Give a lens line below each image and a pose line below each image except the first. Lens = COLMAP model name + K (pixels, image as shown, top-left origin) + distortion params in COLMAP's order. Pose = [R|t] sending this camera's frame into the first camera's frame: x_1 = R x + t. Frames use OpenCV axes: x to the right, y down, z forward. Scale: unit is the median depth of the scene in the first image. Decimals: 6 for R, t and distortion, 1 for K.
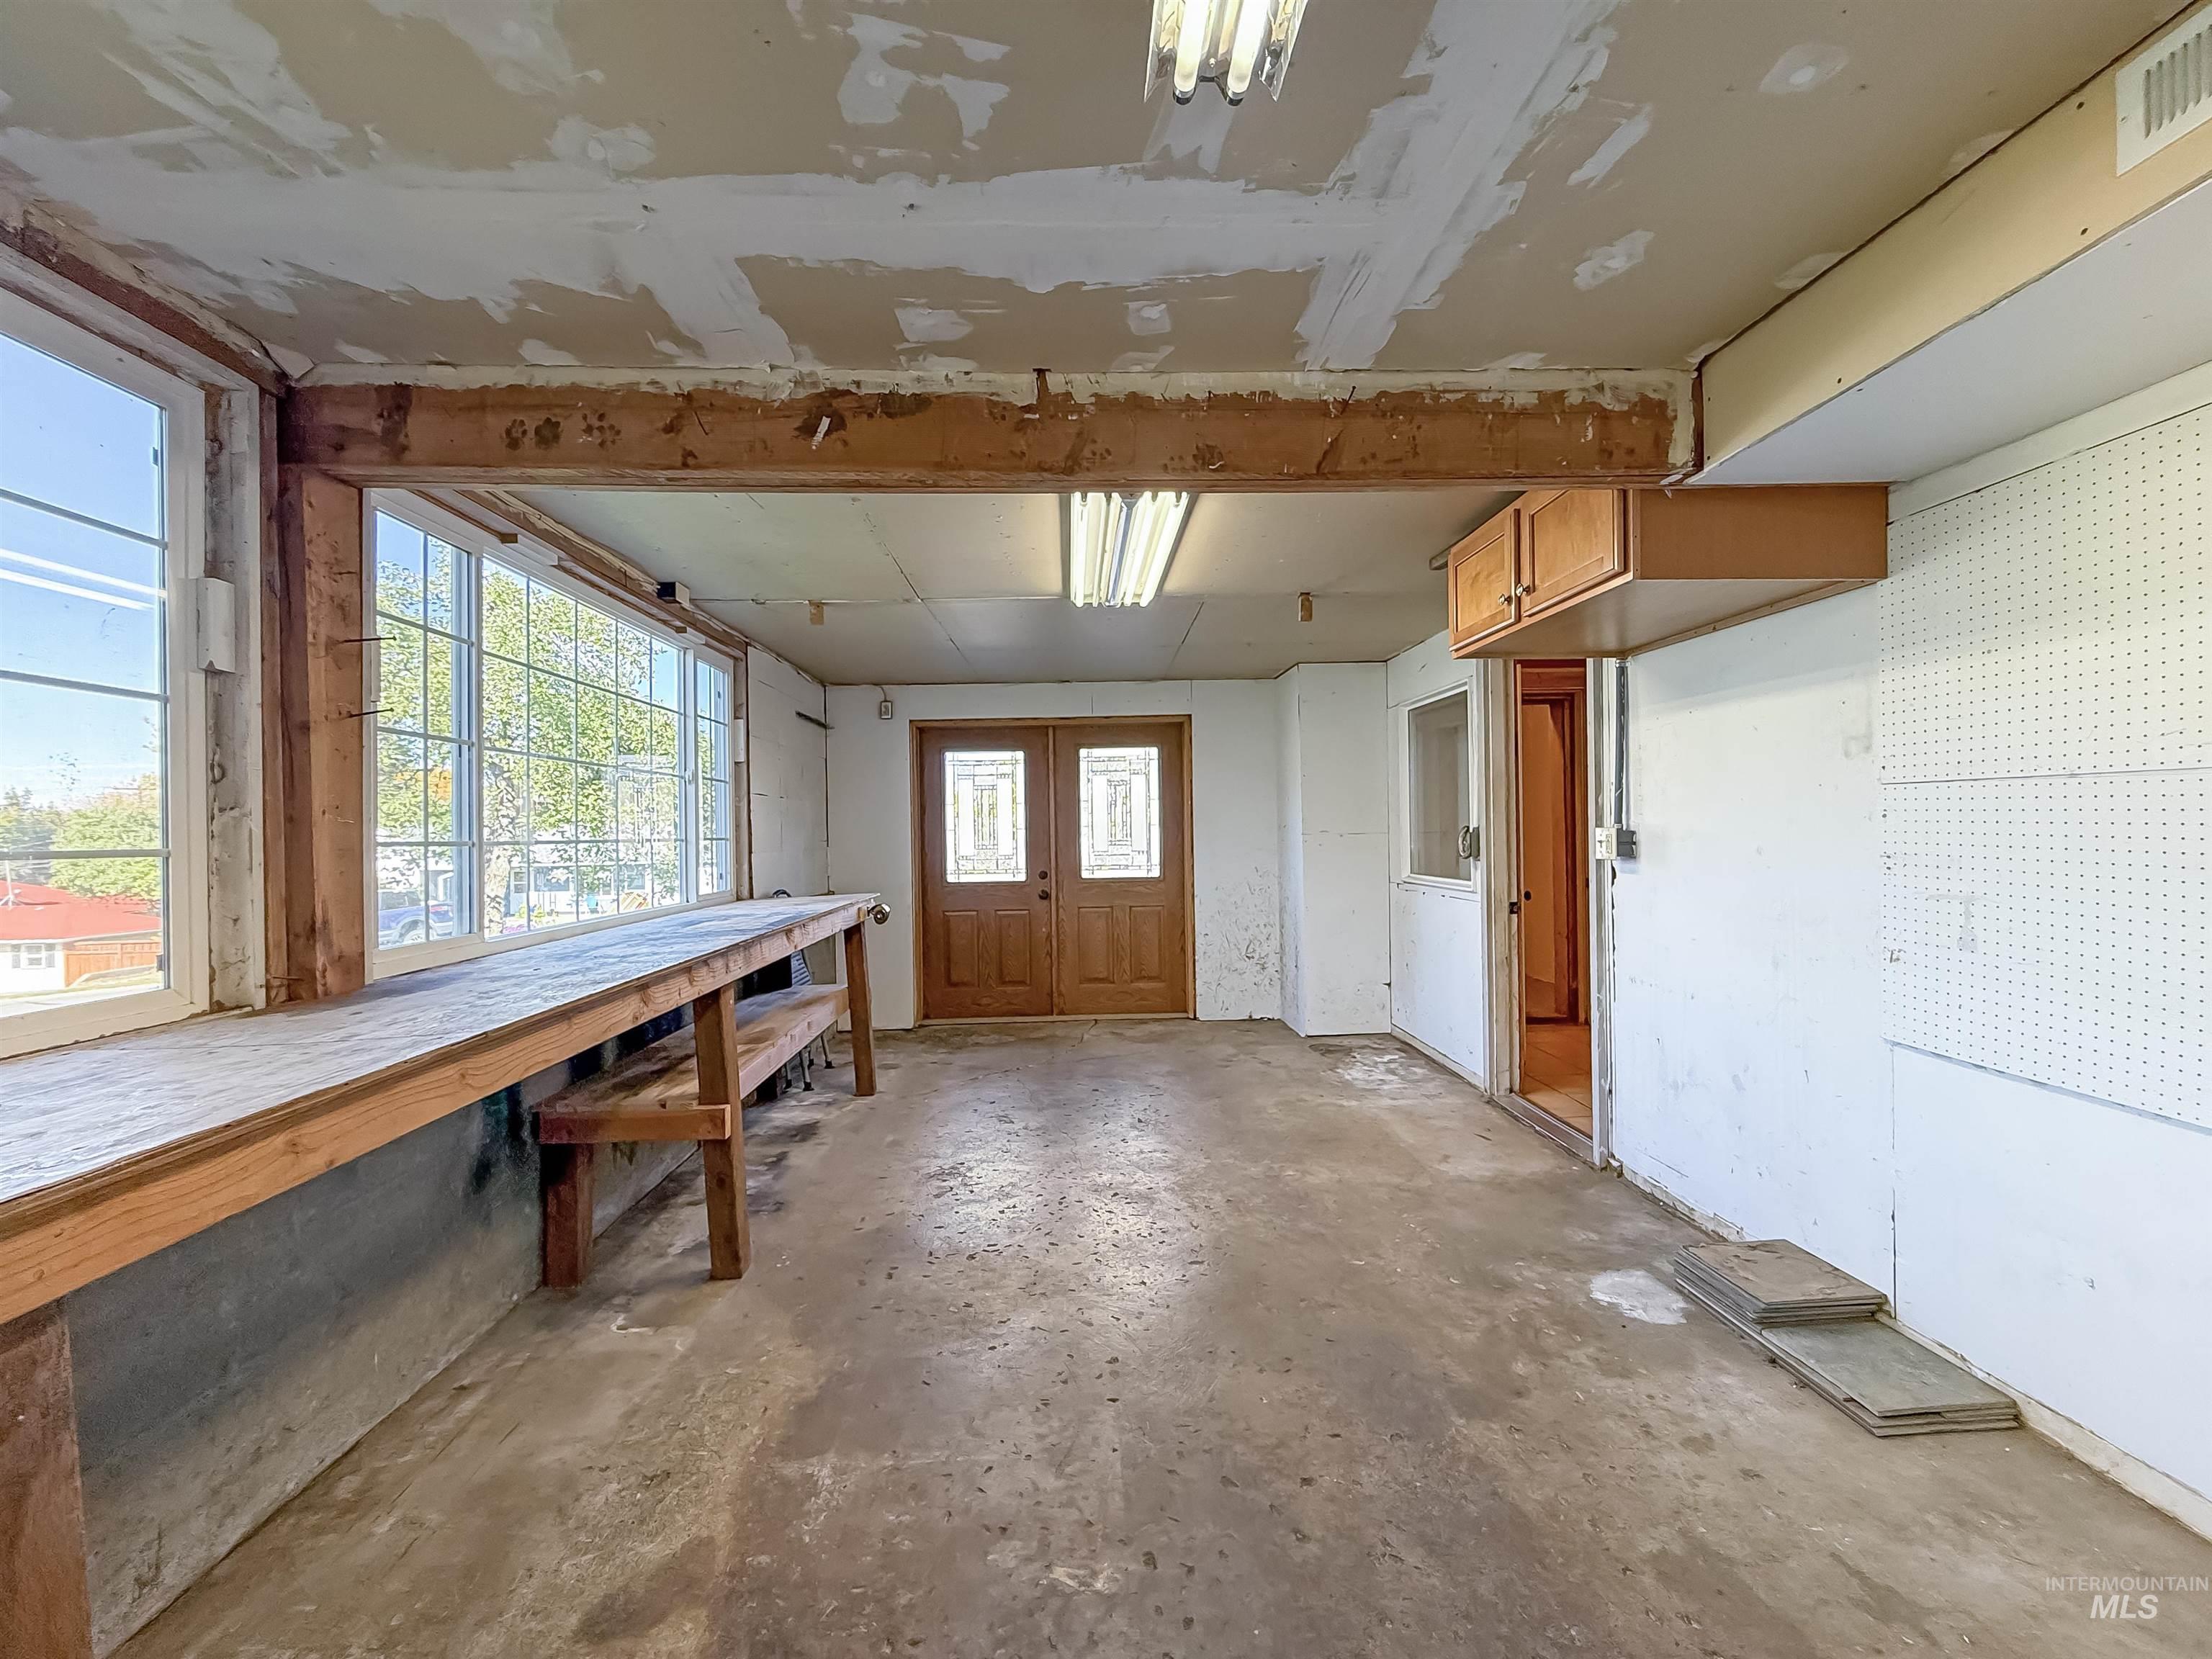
lens RADIAL K [[884.8, 0, 1102.1], [0, 884.8, 823.8], [0, 0, 1]] dist [0.001223, 0.000598]
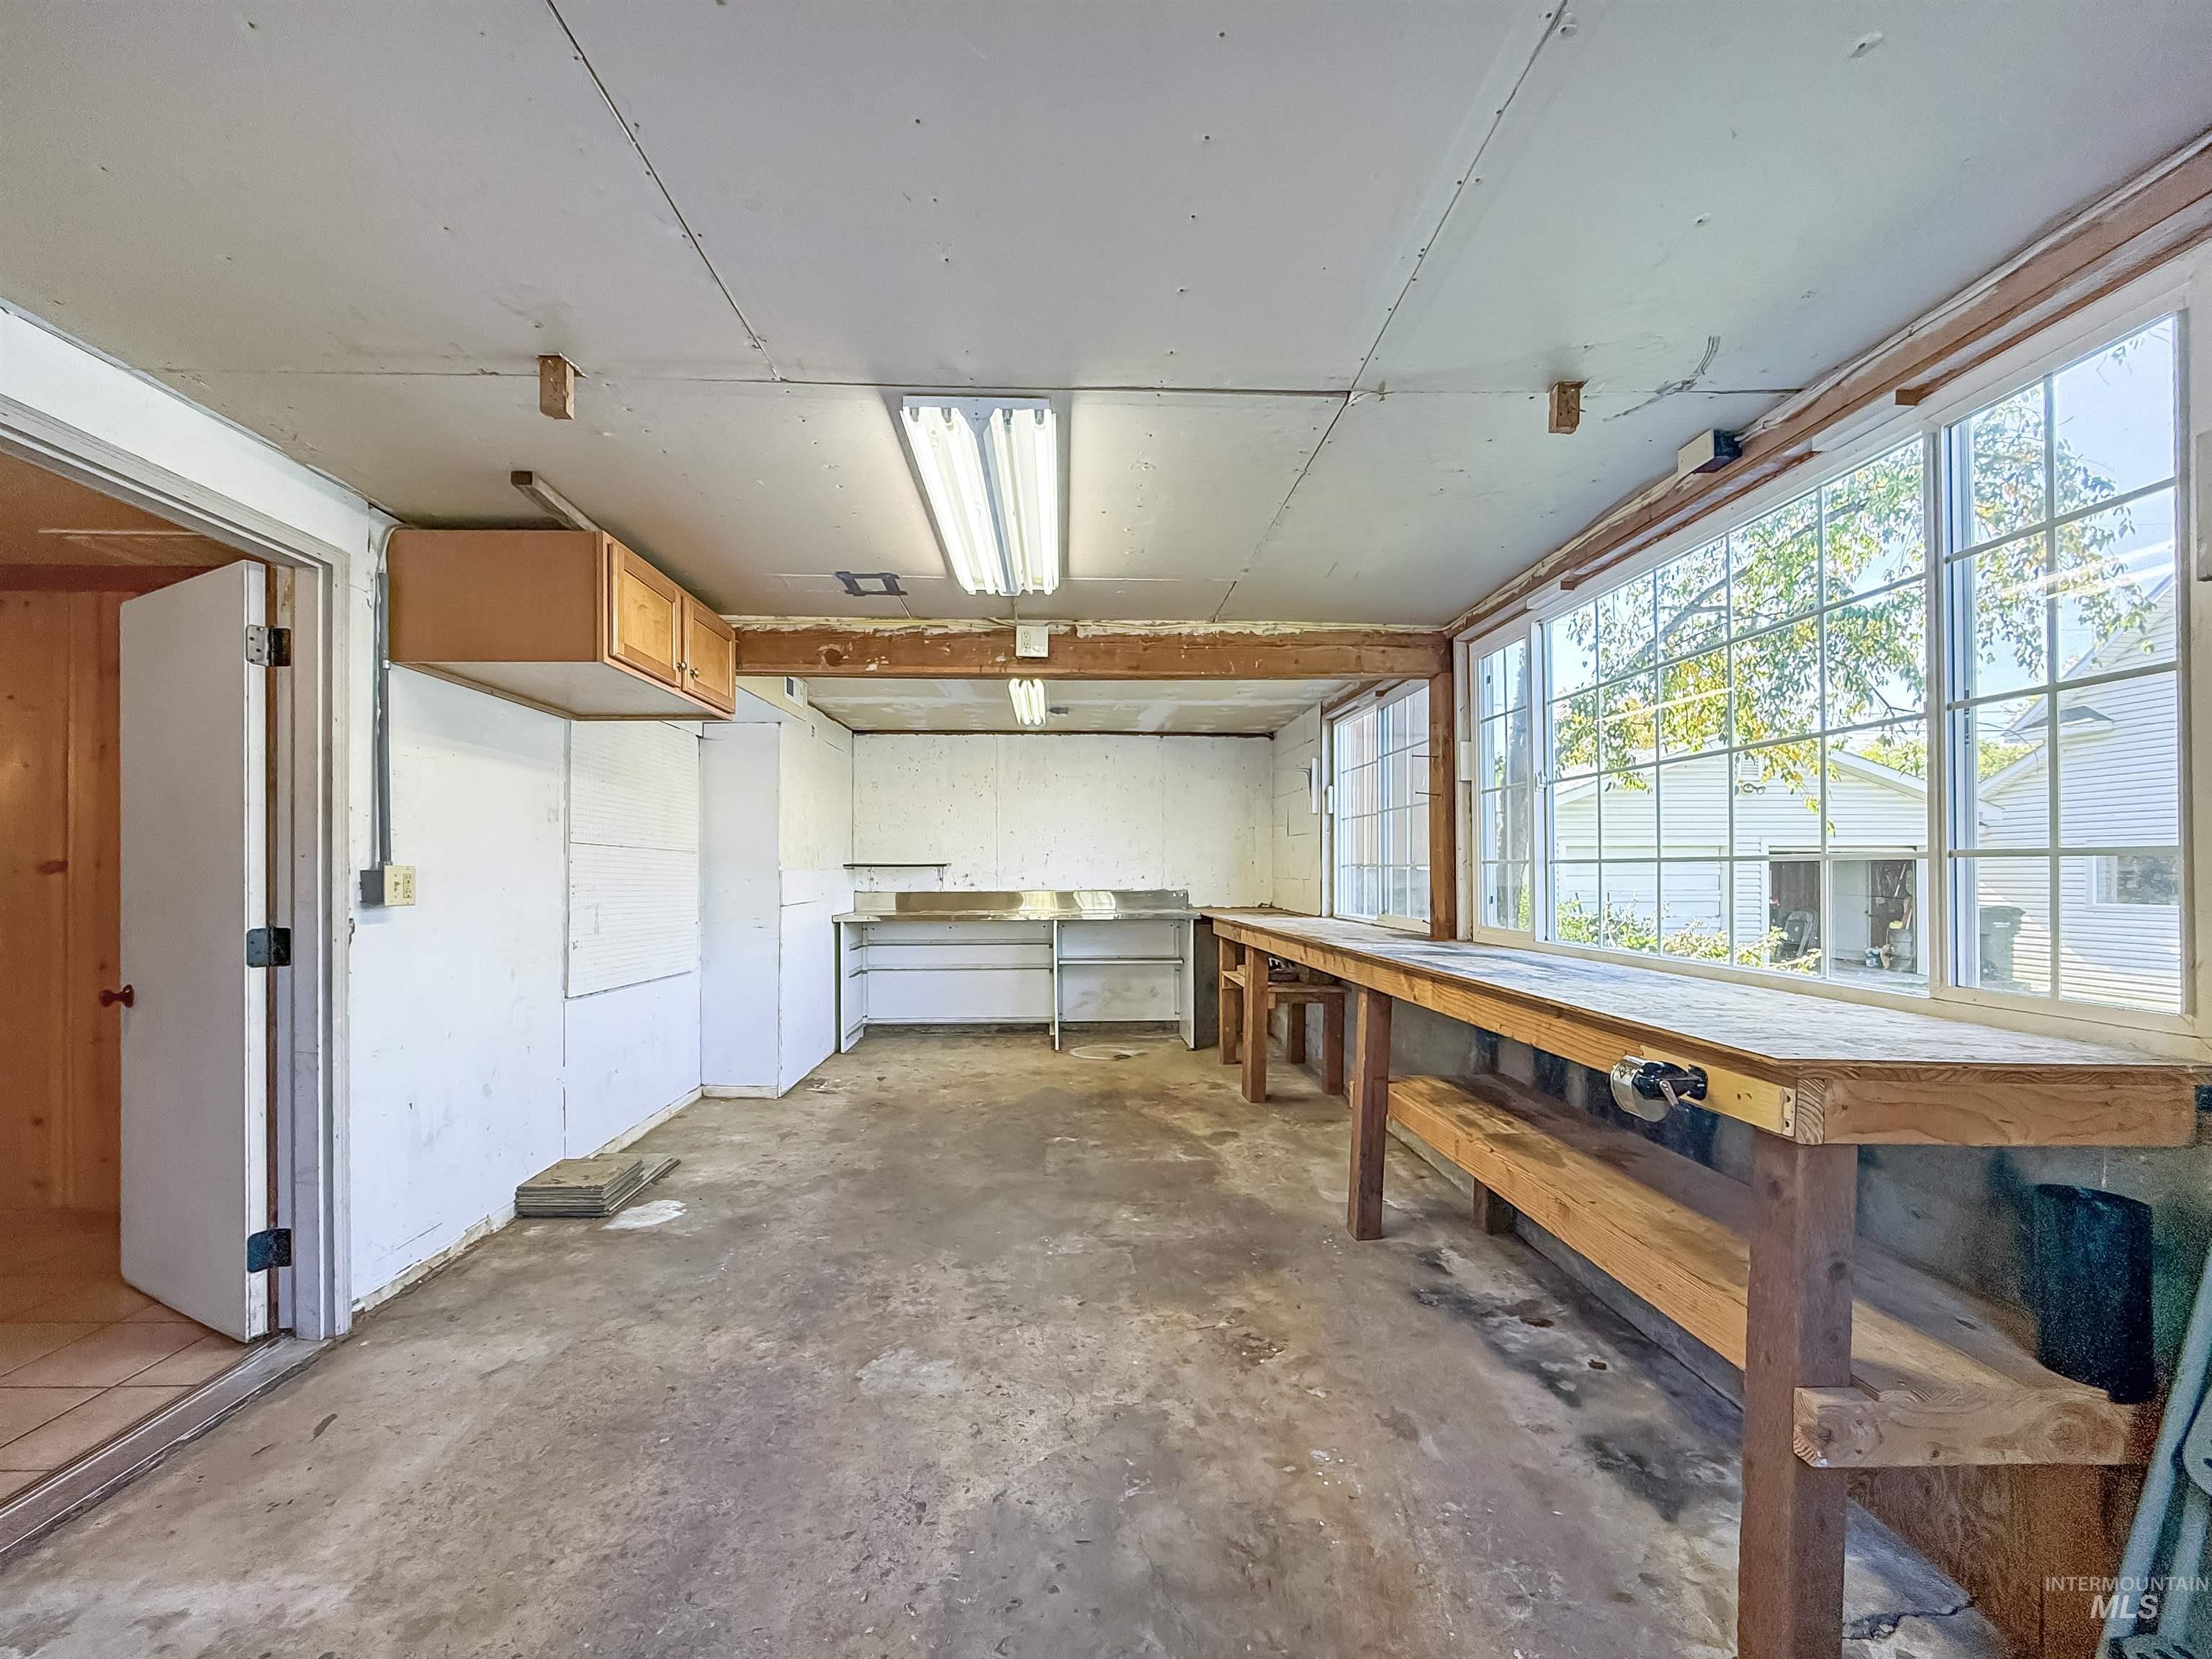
lens RADIAL K [[898.5, 0, 1103.9], [0, 898.5, 865.8], [0, 0, 1]] dist [-0.001005, -0.000003]
pose [[-0.999766, 0.019059, -0.010215, -0.069554], [0.019208, 0.999709, -0.014626, 0.031150], [0.009933, -0.014819, -0.999841, 2.009086]]
